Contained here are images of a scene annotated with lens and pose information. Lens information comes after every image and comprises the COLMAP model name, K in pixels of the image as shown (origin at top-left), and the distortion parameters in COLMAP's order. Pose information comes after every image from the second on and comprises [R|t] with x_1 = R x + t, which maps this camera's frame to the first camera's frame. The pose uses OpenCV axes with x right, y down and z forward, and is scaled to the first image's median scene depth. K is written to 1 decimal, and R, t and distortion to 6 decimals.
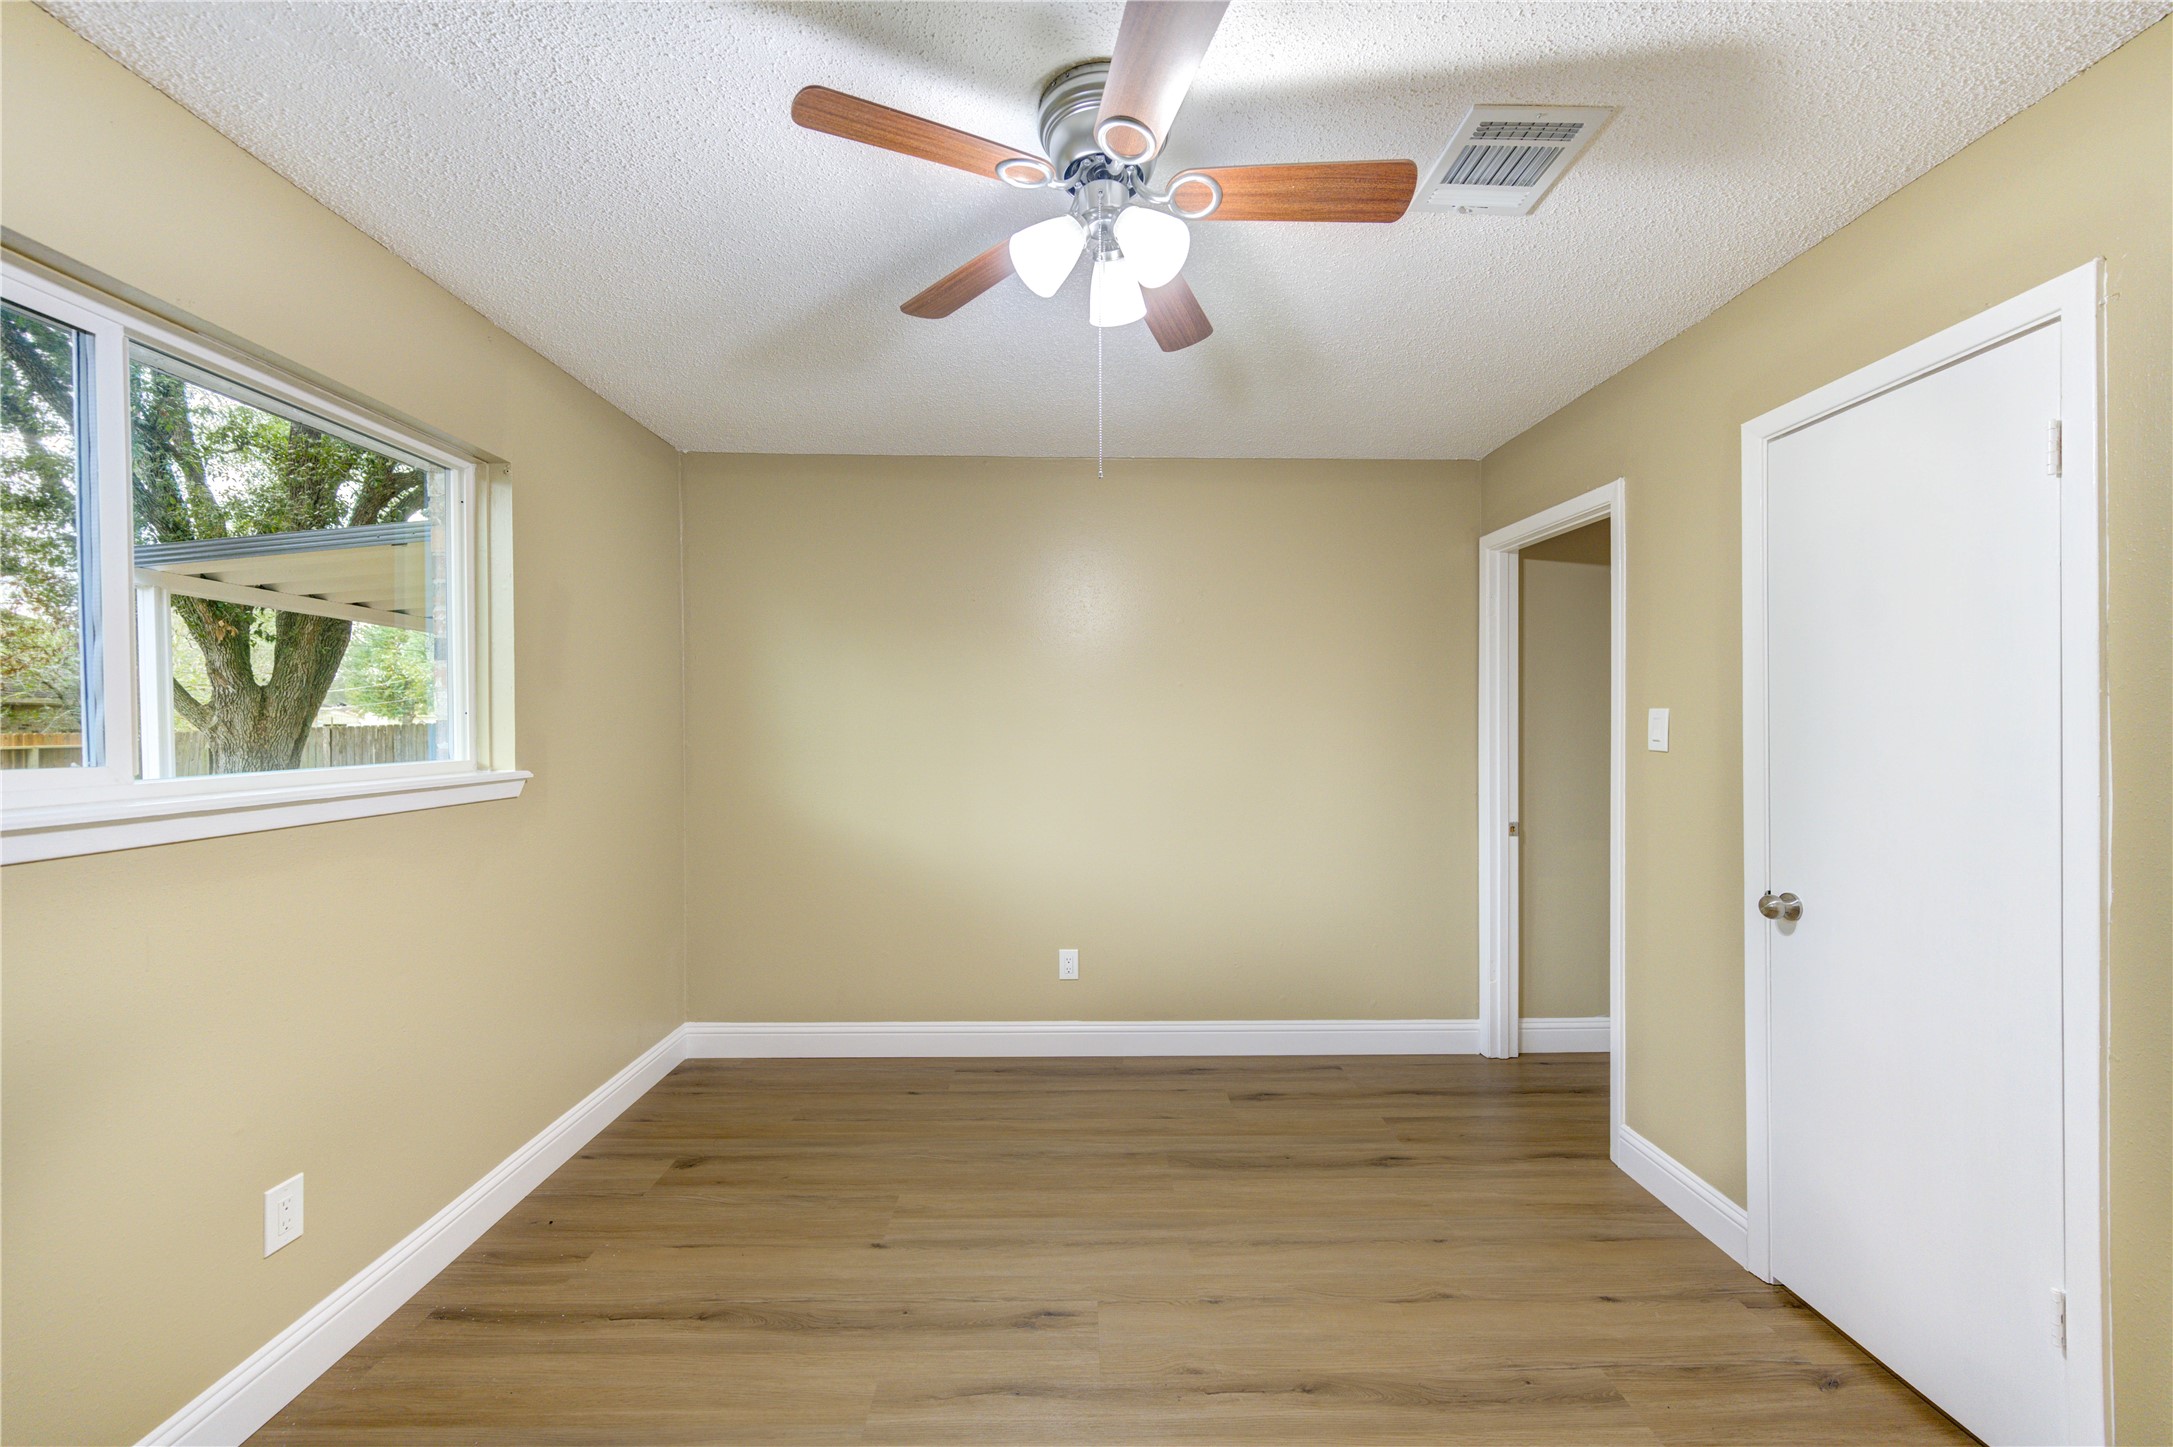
lens RADIAL K [[845.9, 0, 1094.8], [0, 845.9, 729.7], [0, 0, 1]] dist [0.007466, 0.000062]
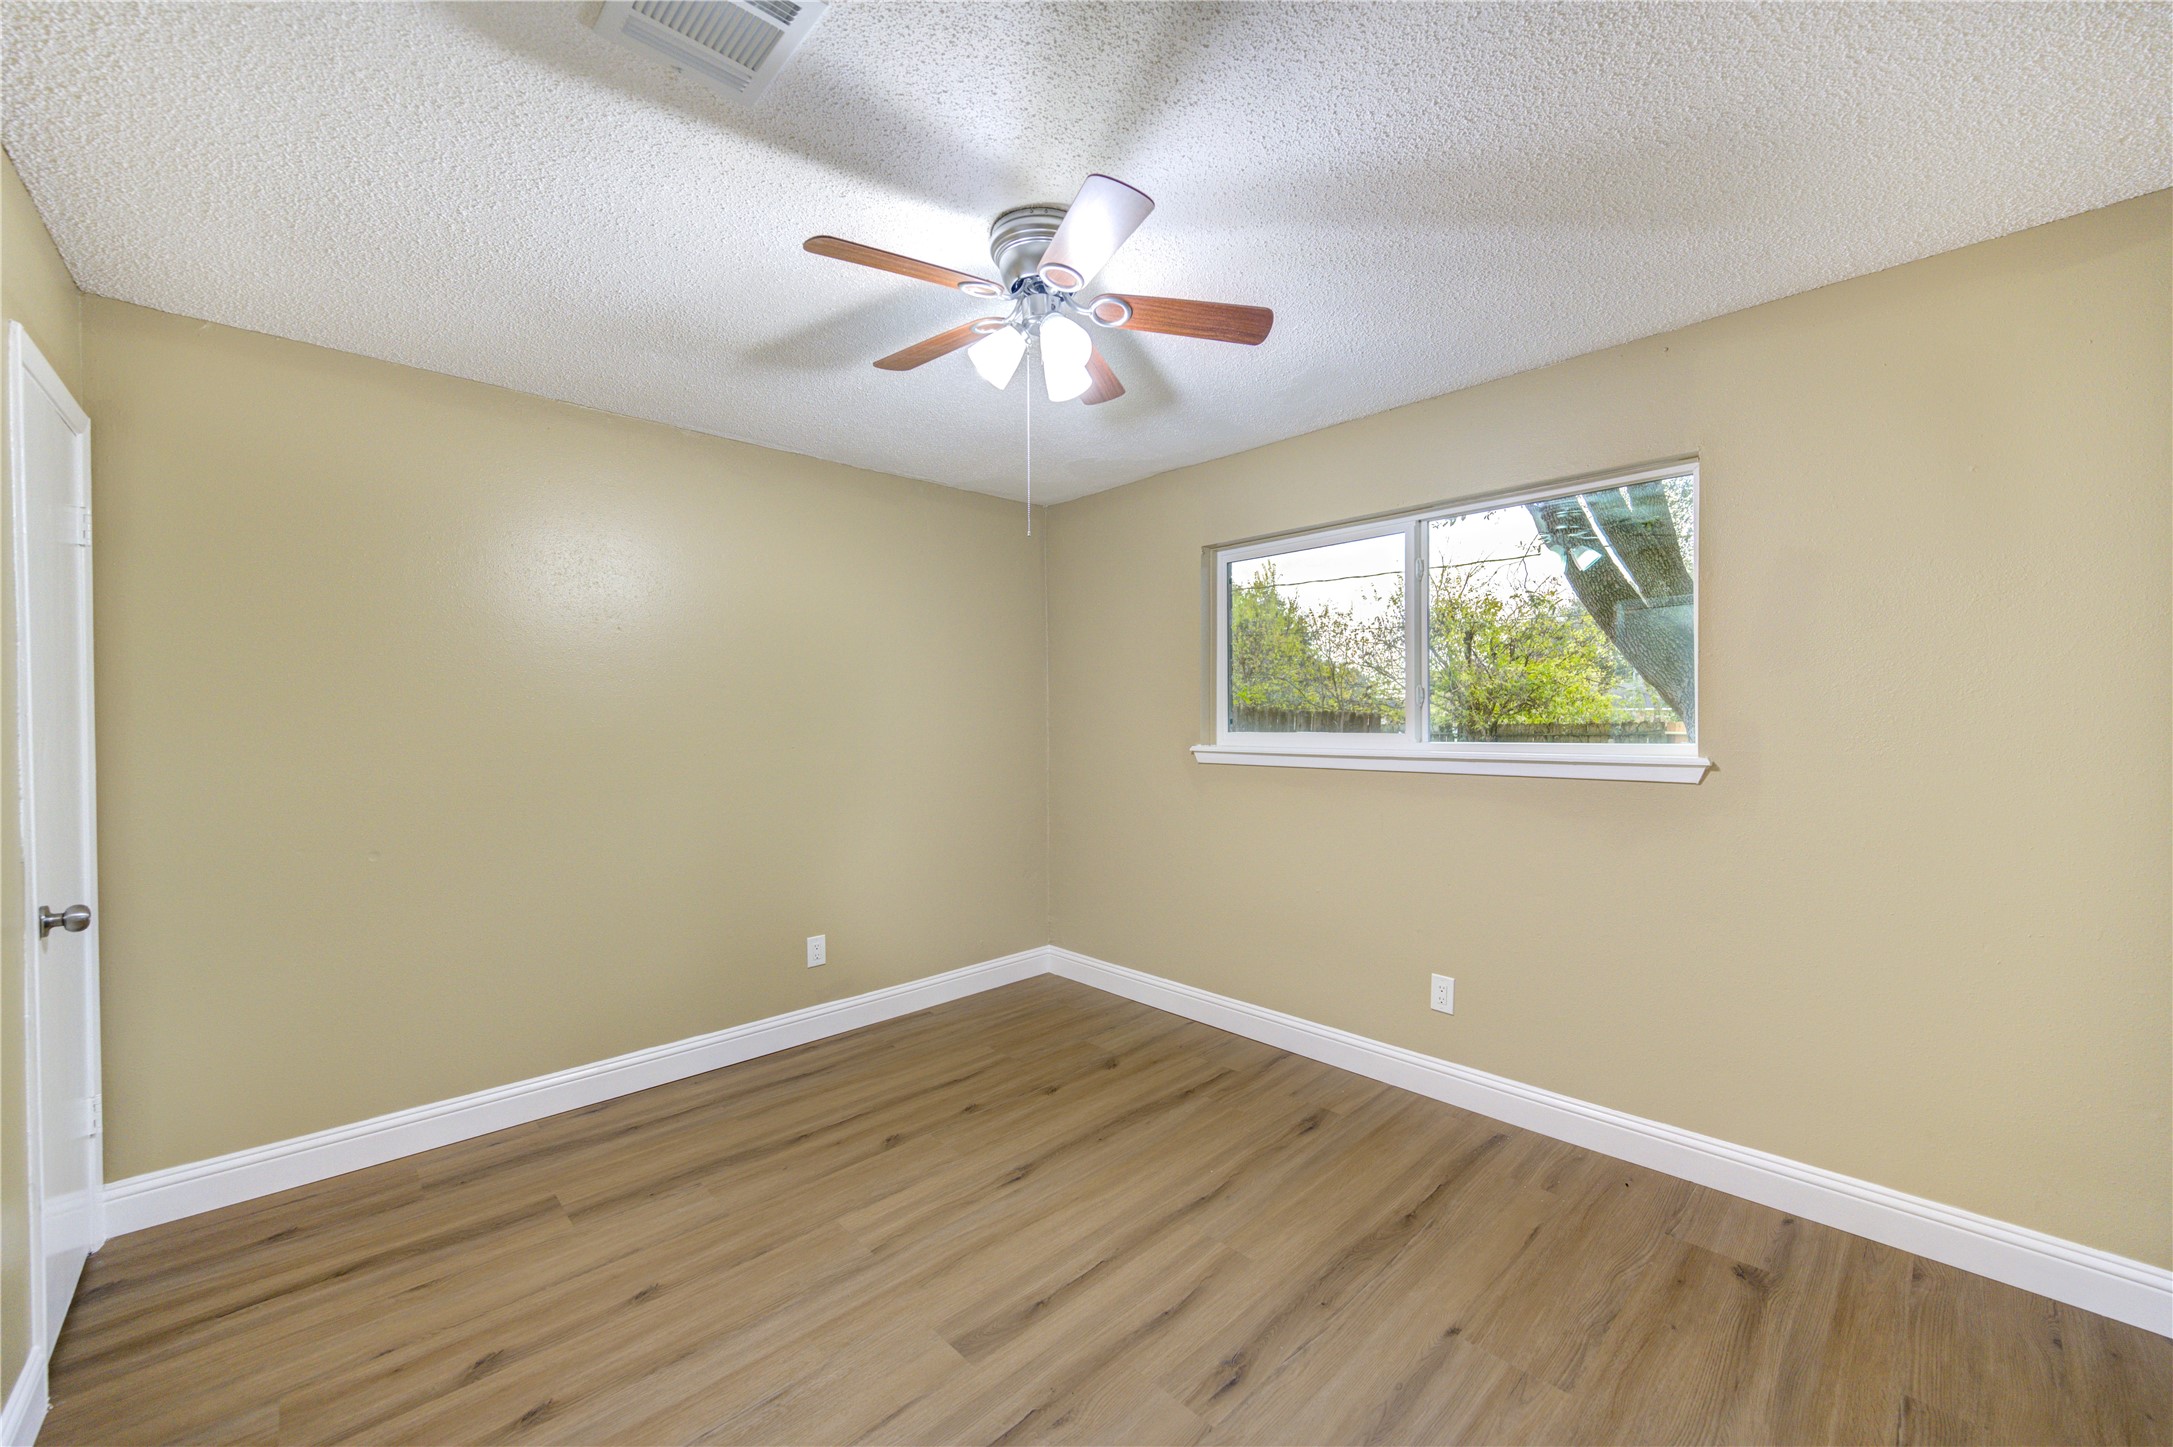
lens RADIAL K [[845.9, 0, 1094.8], [0, 845.9, 729.7], [0, 0, 1]] dist [0.007466, 0.000062]
pose [[-0.741339, 0.010916, -0.671042, 0.600472], [0.004925, 0.999929, 0.010825, 0.001035], [0.671113, 0.004720, -0.741340, 1.467979]]
